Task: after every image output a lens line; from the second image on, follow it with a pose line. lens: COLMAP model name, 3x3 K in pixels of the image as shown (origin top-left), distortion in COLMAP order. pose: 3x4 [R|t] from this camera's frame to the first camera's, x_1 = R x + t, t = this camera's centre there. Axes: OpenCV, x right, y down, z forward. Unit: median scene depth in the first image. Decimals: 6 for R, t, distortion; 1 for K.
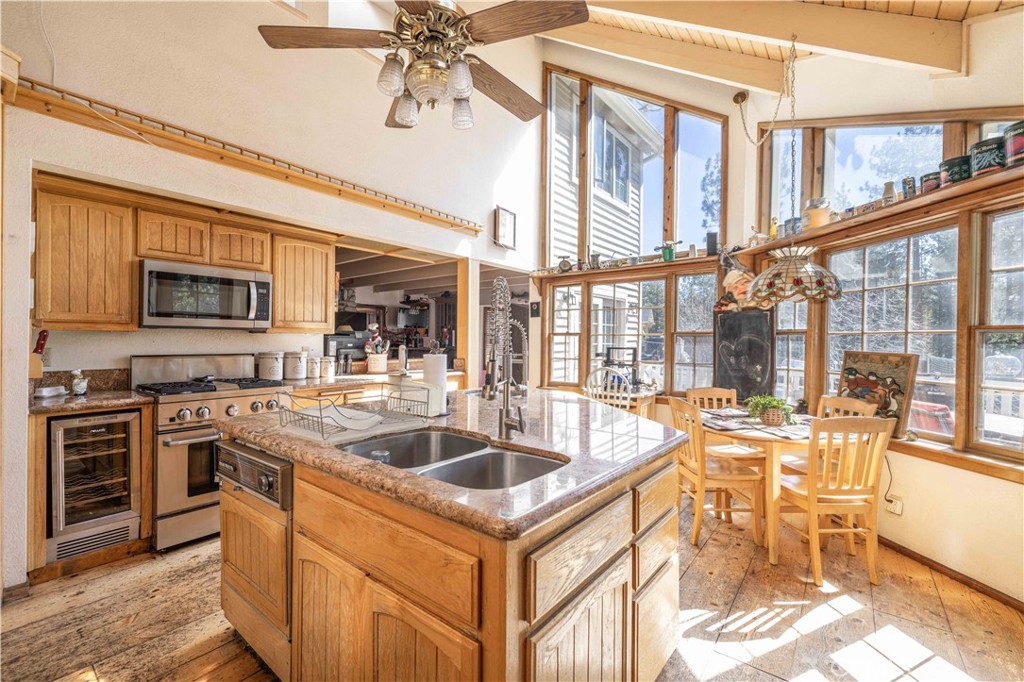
lens RADIAL K [[432.5, 0, 511.5], [0, 432.5, 339.7], [0, 0, 1]] dist [0.003361, 0.000631]
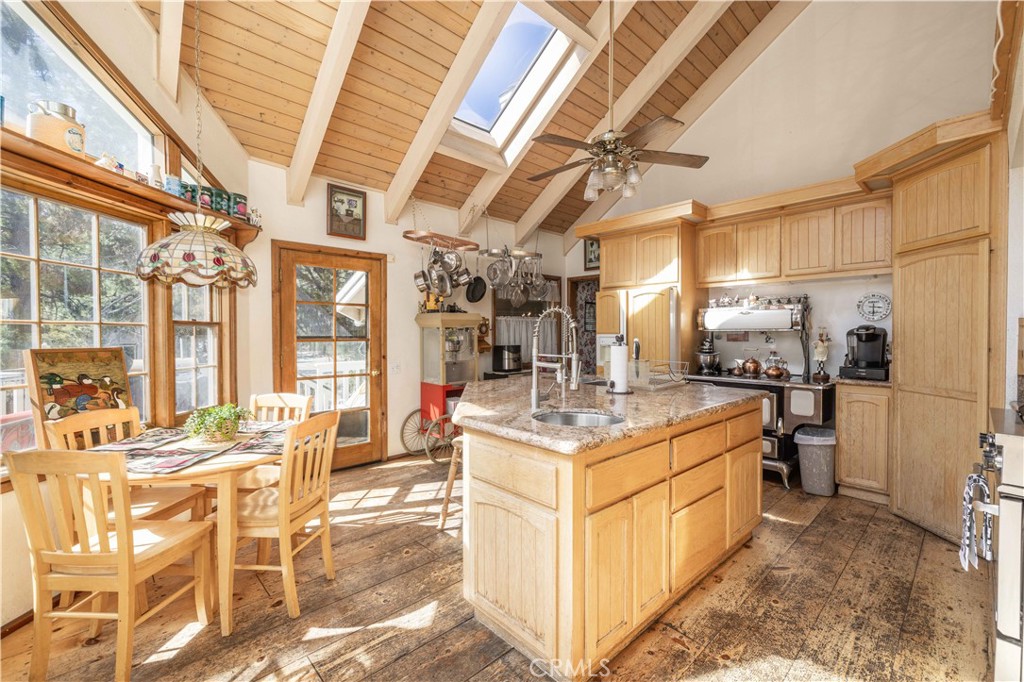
lens RADIAL K [[432.5, 0, 511.5], [0, 432.5, 339.7], [0, 0, 1]] dist [0.003361, 0.000631]
pose [[-0.989447, -0.009728, 0.144570, -0.045342], [-0.006356, 0.999697, 0.023765, -0.013958], [-0.144758, 0.022596, -0.989209, 2.342167]]
